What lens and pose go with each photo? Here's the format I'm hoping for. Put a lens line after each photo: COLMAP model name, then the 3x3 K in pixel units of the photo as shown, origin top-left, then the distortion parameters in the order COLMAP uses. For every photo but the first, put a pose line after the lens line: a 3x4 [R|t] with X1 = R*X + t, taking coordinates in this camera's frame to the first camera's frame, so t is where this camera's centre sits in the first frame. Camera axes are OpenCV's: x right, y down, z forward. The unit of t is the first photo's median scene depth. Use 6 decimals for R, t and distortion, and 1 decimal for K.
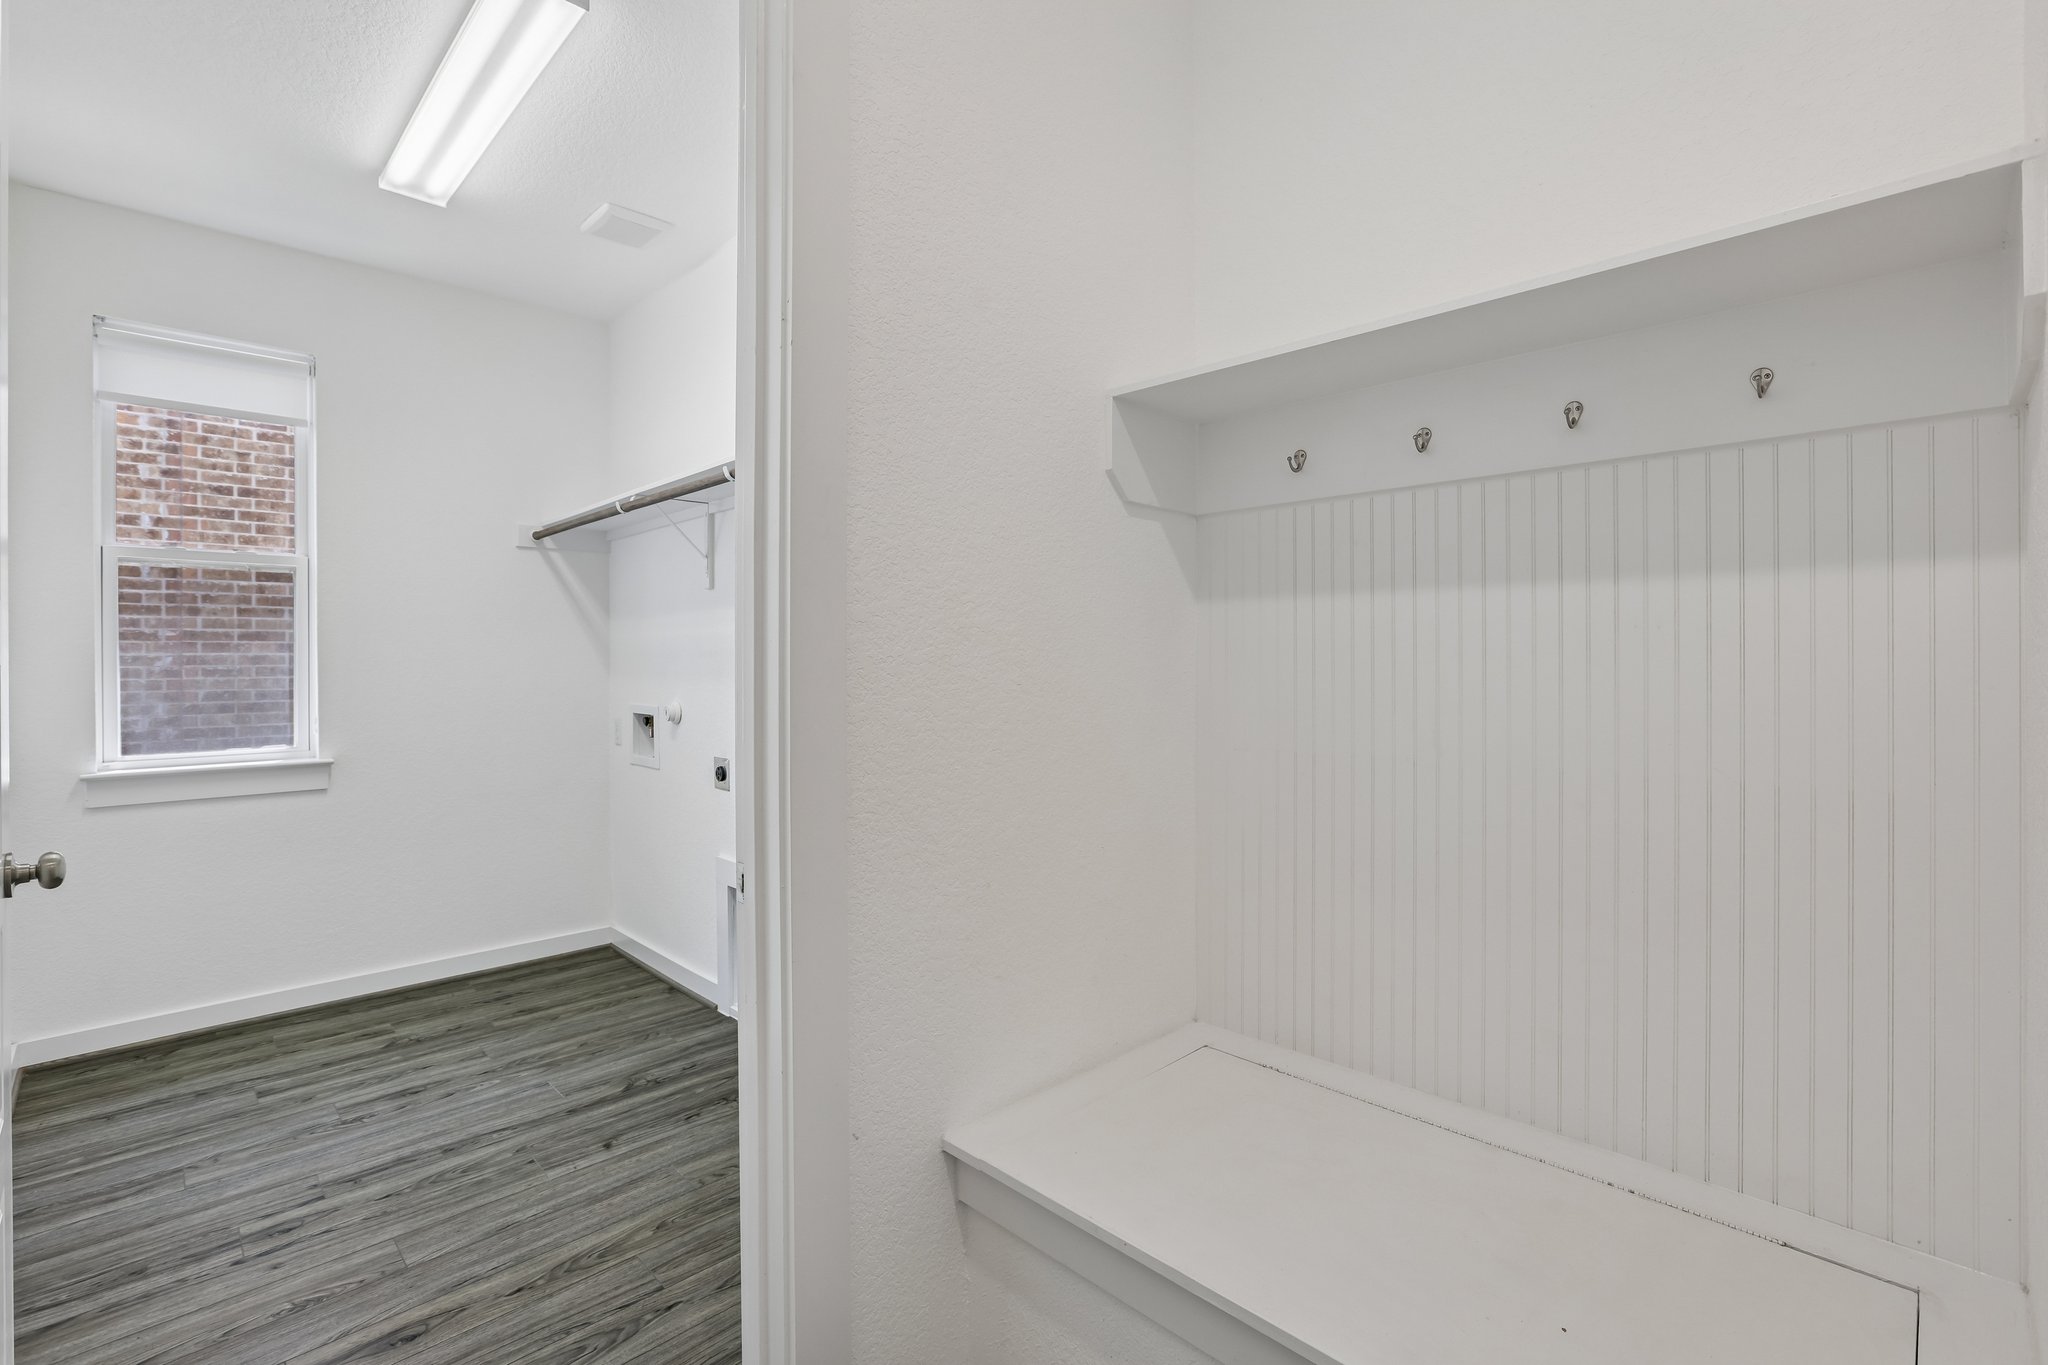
lens RADIAL K [[909.6, 0, 1031.8], [0, 909.6, 688.2], [0, 0, 1]] dist [-0.027805, 0.011294]
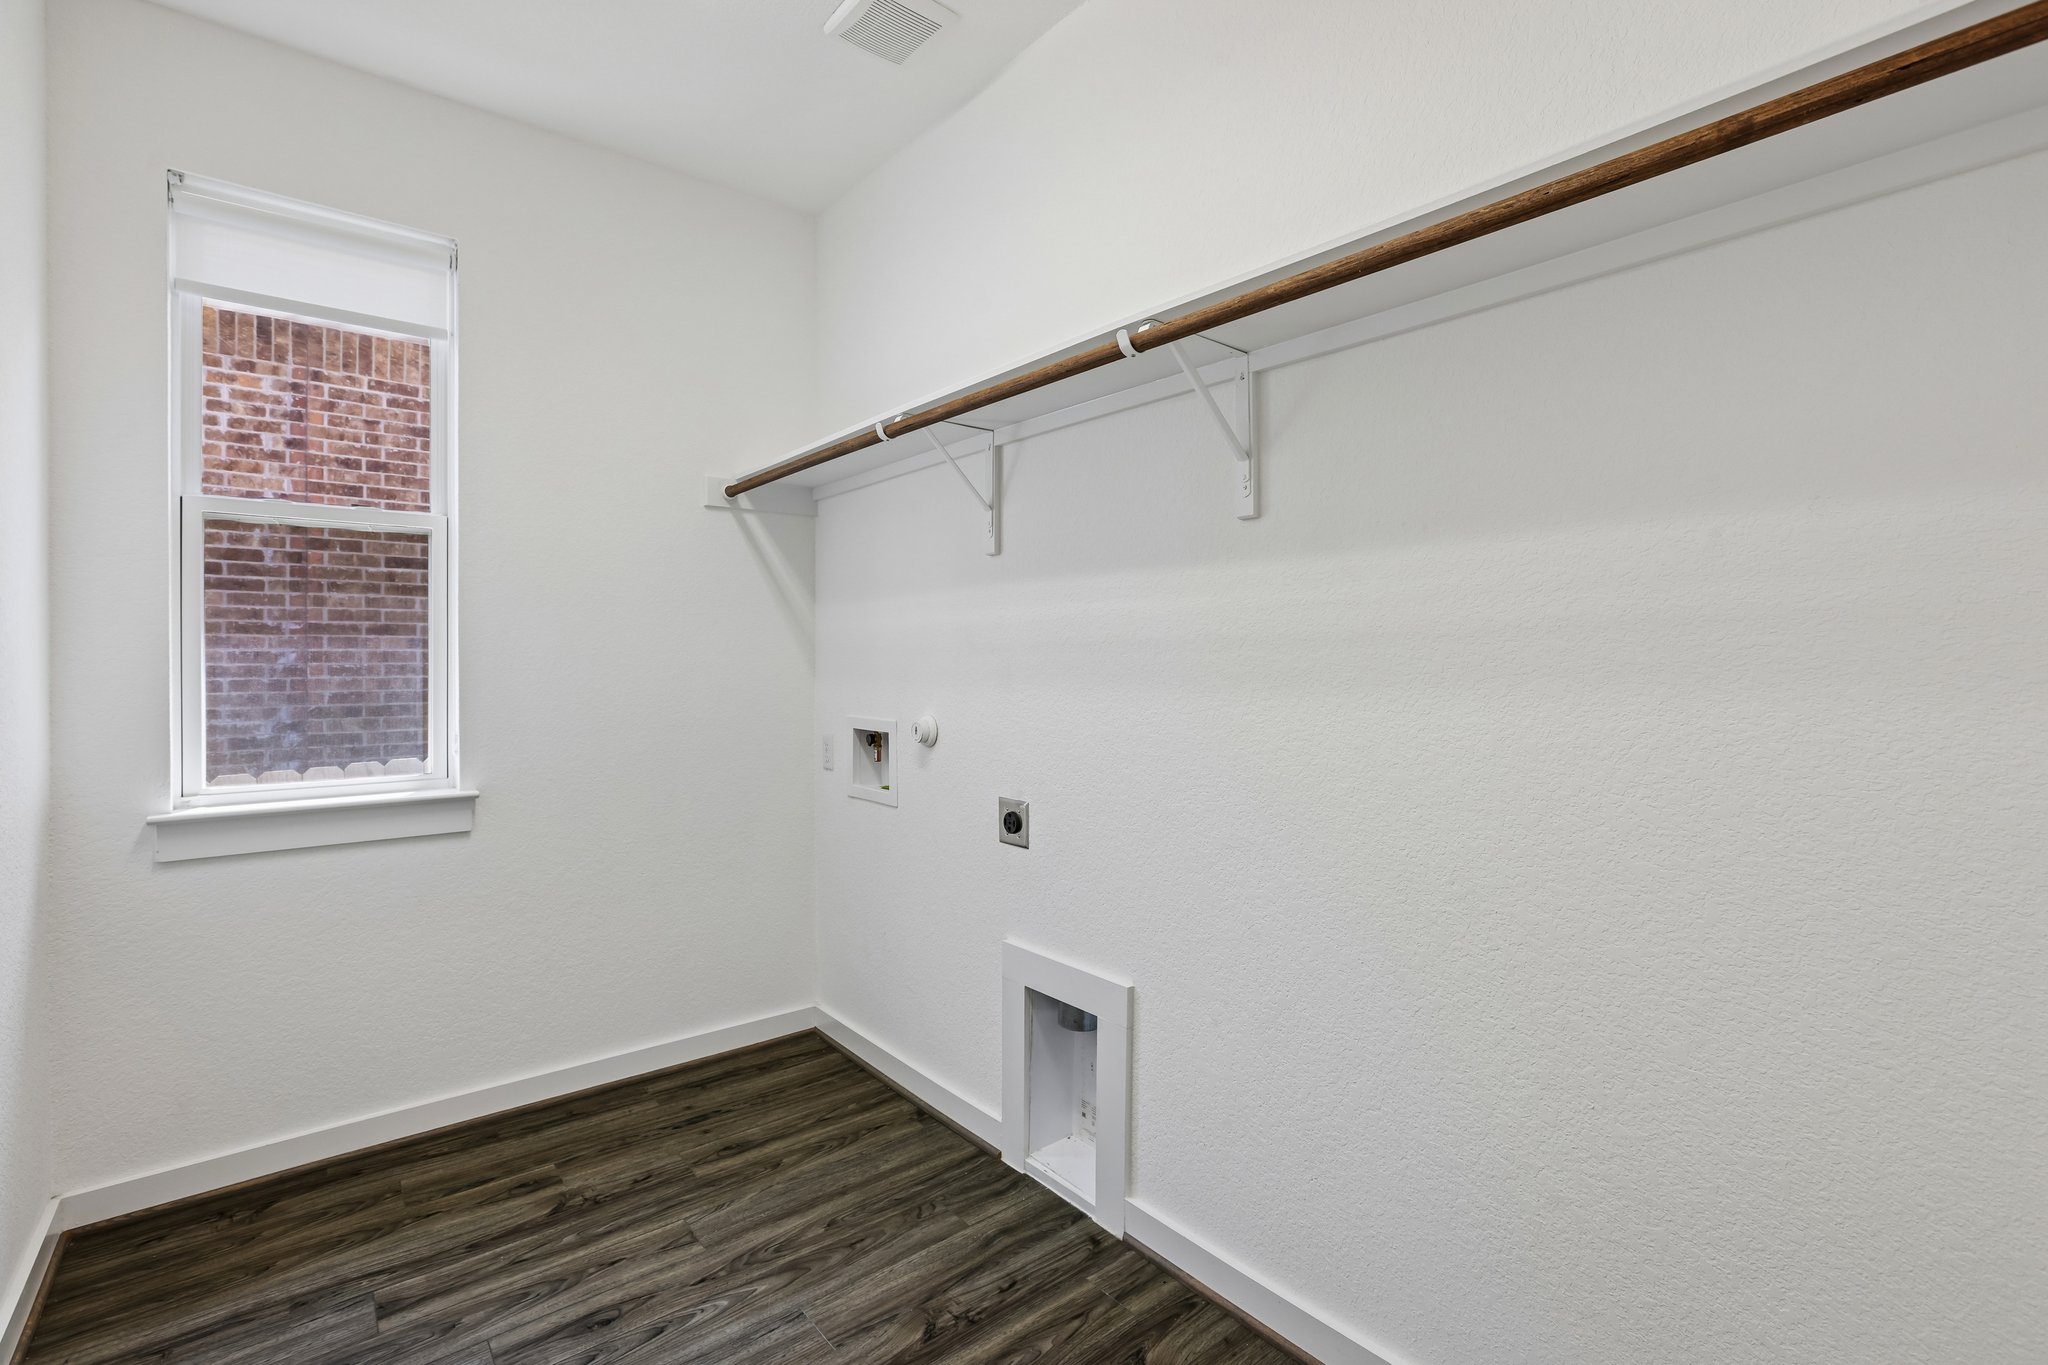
lens RADIAL K [[909.6, 0, 1038.5], [0, 909.6, 692.2], [0, 0, 1]] dist [-0.027805, 0.011294]
pose [[0.996086, 0.006195, -0.088177, -0.253046], [-0.005835, 0.999974, 0.004340, -0.007166], [0.088202, -0.003809, 0.996095, 0.302155]]
